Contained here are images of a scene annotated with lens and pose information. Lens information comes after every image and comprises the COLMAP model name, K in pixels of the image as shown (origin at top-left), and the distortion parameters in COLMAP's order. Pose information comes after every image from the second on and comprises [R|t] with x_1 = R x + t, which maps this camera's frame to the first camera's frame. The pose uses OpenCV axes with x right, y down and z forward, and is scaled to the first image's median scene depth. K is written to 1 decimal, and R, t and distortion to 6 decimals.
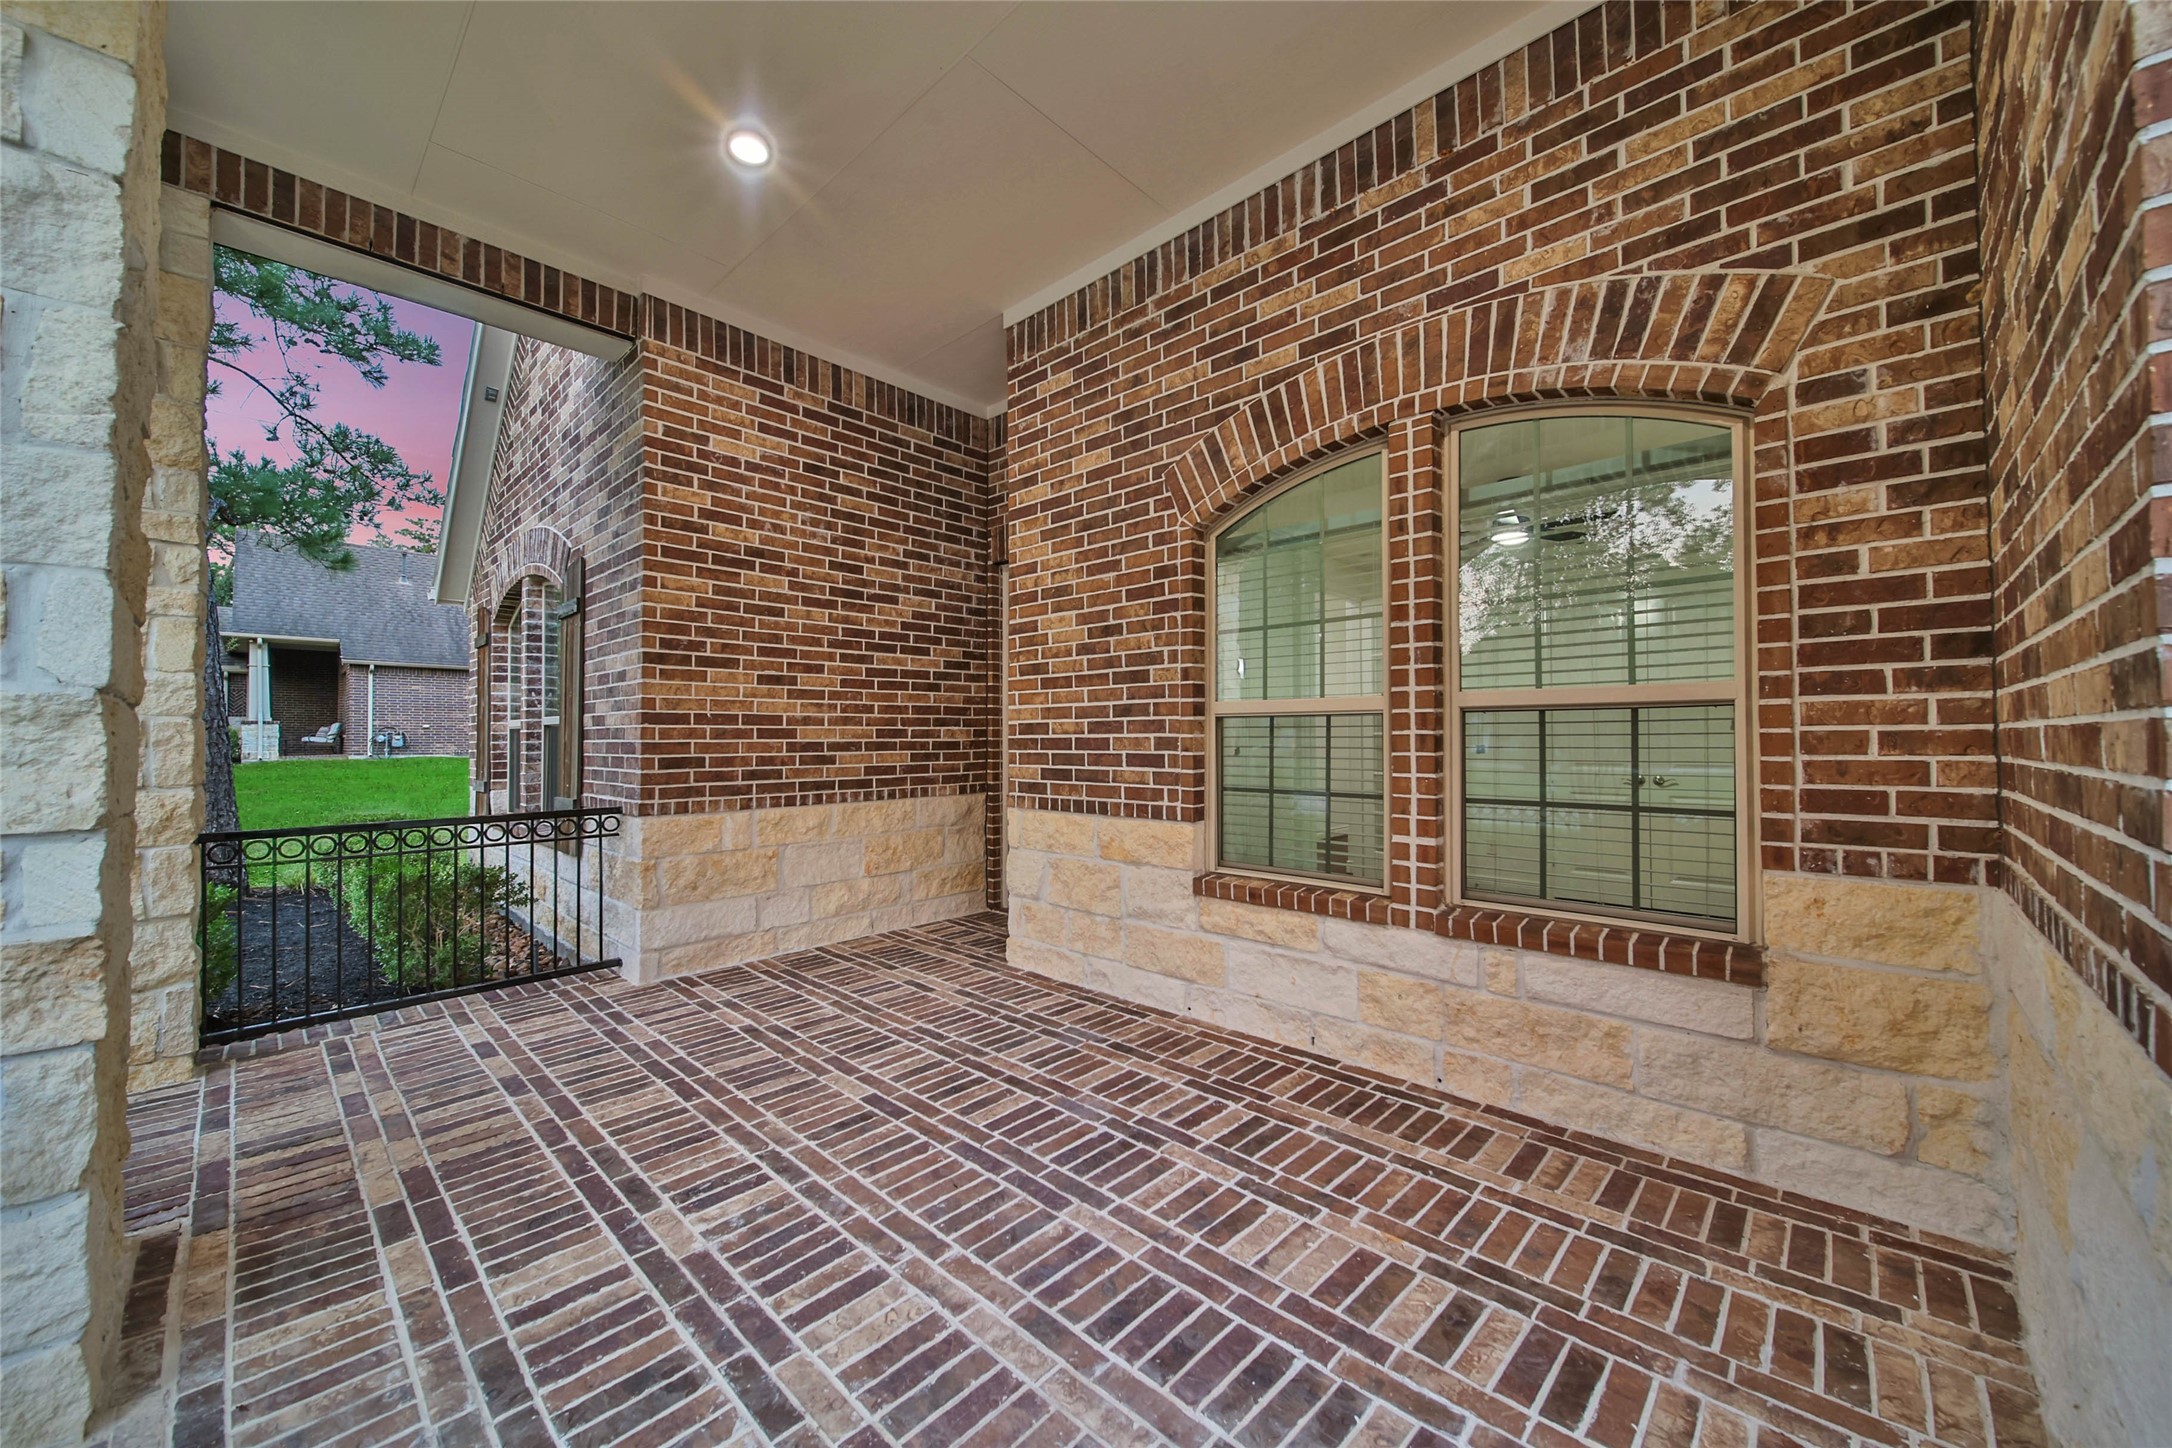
lens RADIAL K [[792.9, 0, 1076.8], [0, 792.9, 732.9], [0, 0, 1]] dist [-0.000818, -0.000259]
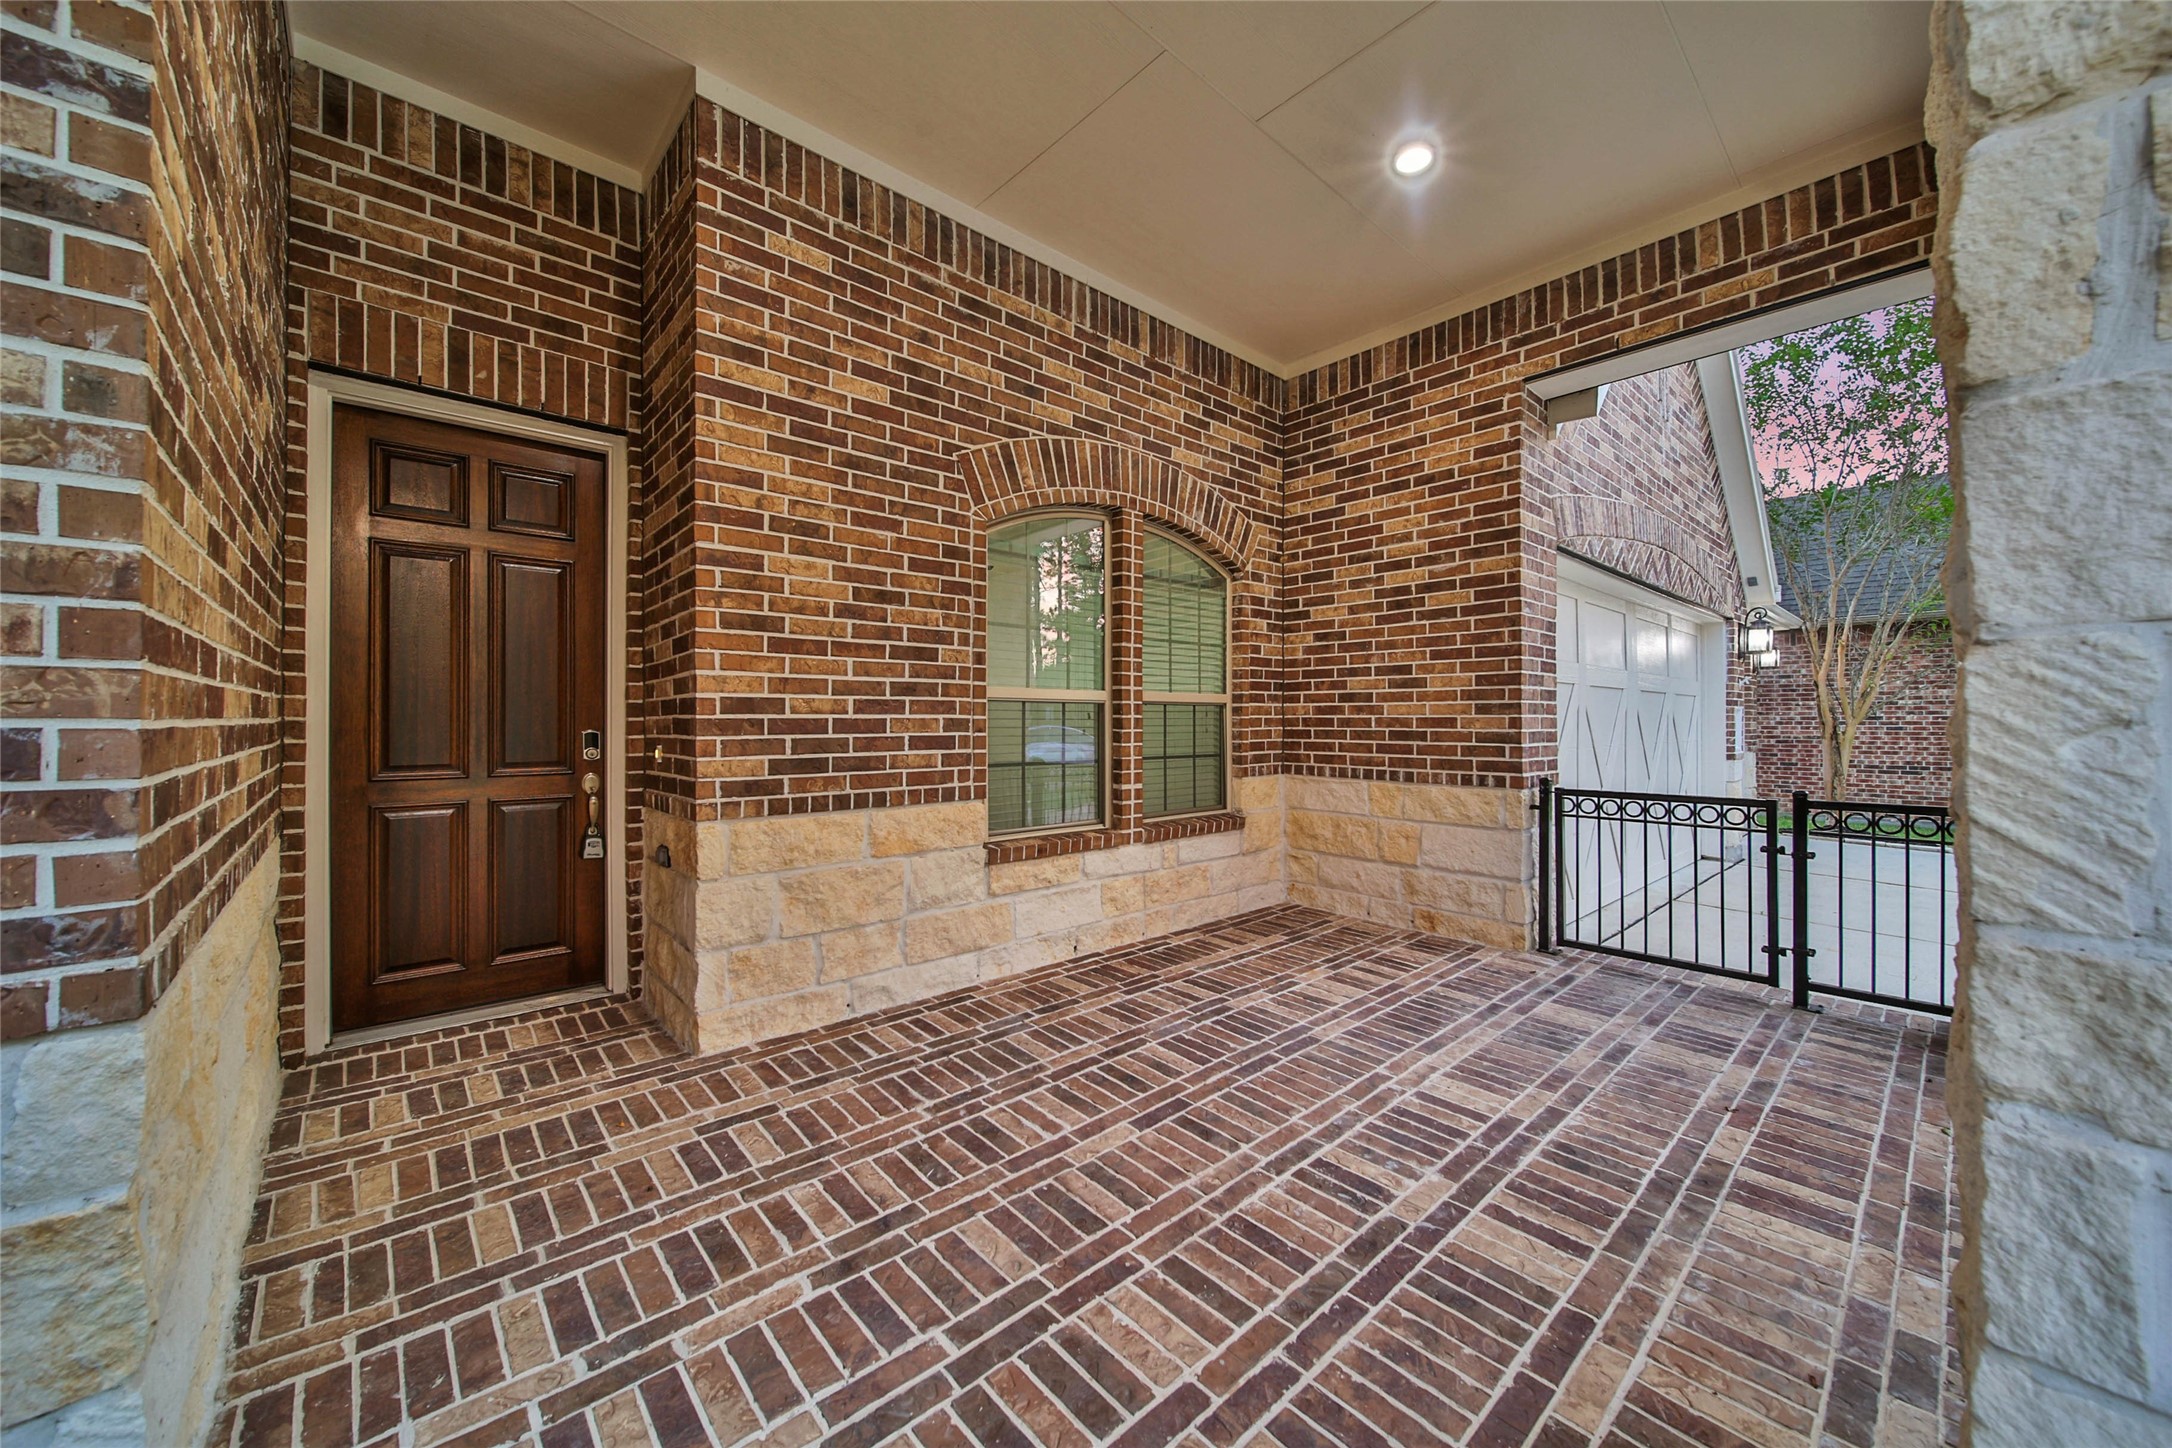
lens RADIAL K [[792.9, 0, 1076.8], [0, 792.9, 732.9], [0, 0, 1]] dist [-0.000818, -0.000259]
pose [[0.087540, -0.011385, 0.996096, -1.018284], [-0.007195, 0.999901, 0.012061, 0.011703], [-0.996135, -0.008222, 0.087450, 0.886403]]
